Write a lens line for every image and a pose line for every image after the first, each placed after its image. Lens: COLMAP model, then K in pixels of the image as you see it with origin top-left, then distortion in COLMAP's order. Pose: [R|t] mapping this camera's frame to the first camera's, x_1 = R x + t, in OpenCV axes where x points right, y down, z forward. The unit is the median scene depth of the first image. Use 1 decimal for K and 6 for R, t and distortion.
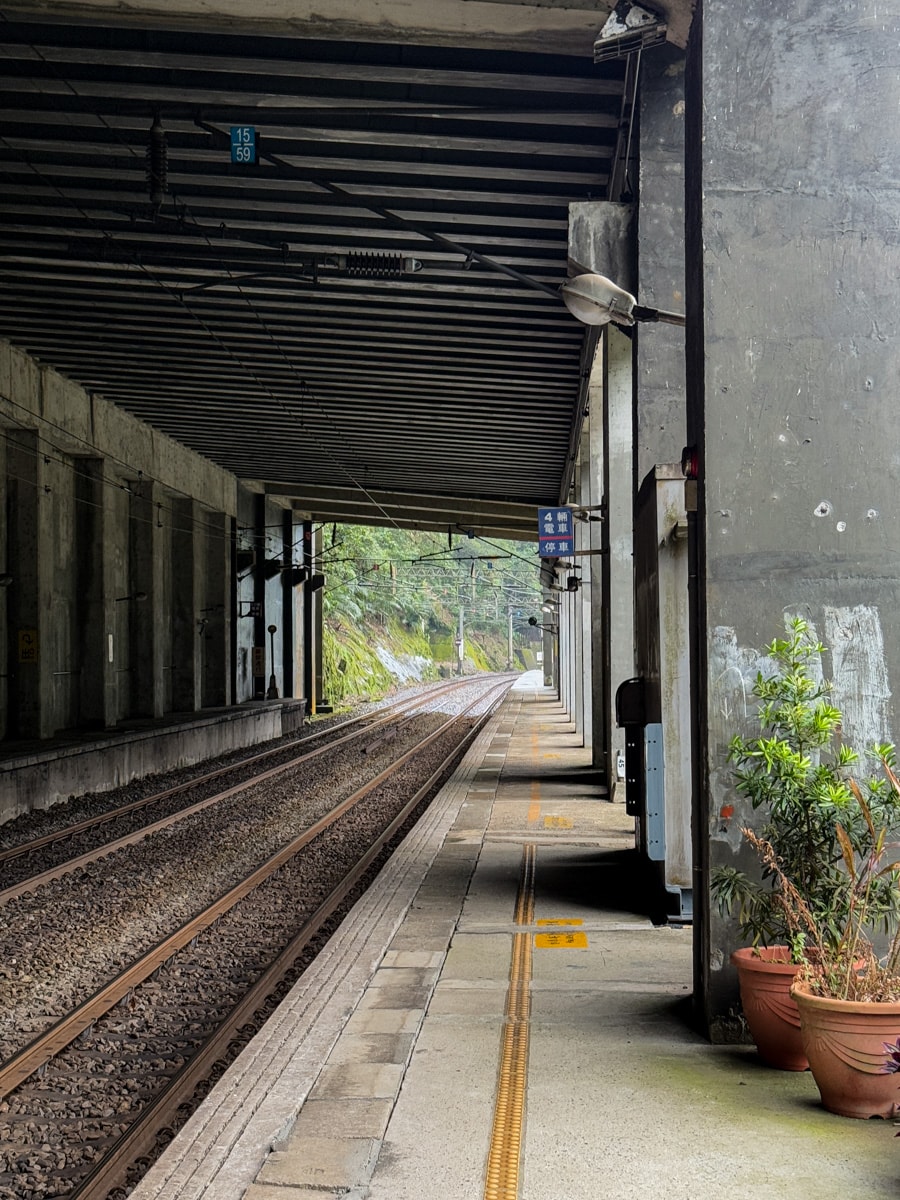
lens RADIAL K [[1542.3, 0, 306.2], [0, 1542.3, 651.7], [0, 0, 1]] dist [0.101542, -0.073907]
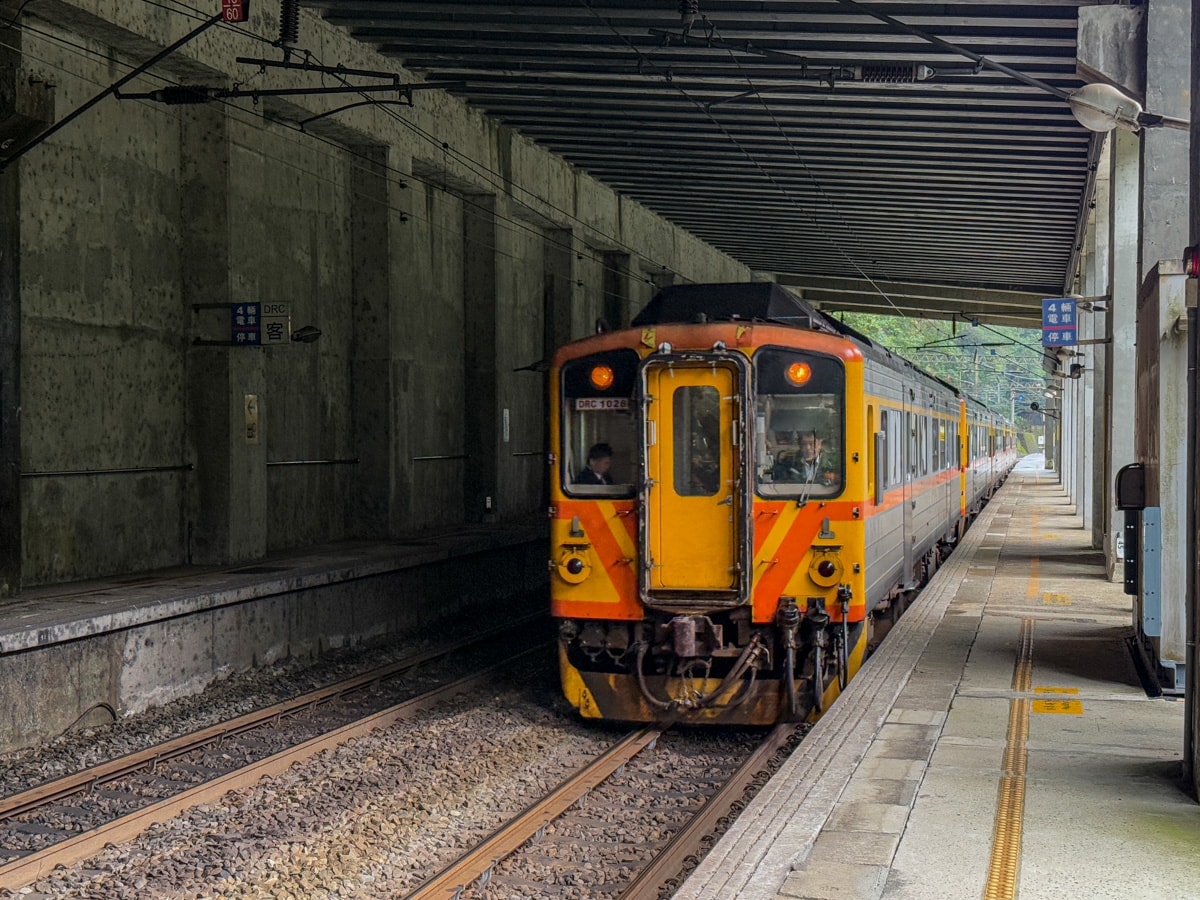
lens RADIAL K [[1550.4, 0, 595.1], [0, 1550.4, 451.9], [0, 0, 1]] dist [0.103428, -0.099328]
pose [[0.991611, 0.014716, -0.128417, -0.014251], [-0.012675, 0.999780, 0.016693, -0.004088], [0.128635, -0.014925, 0.991580, -0.100612]]
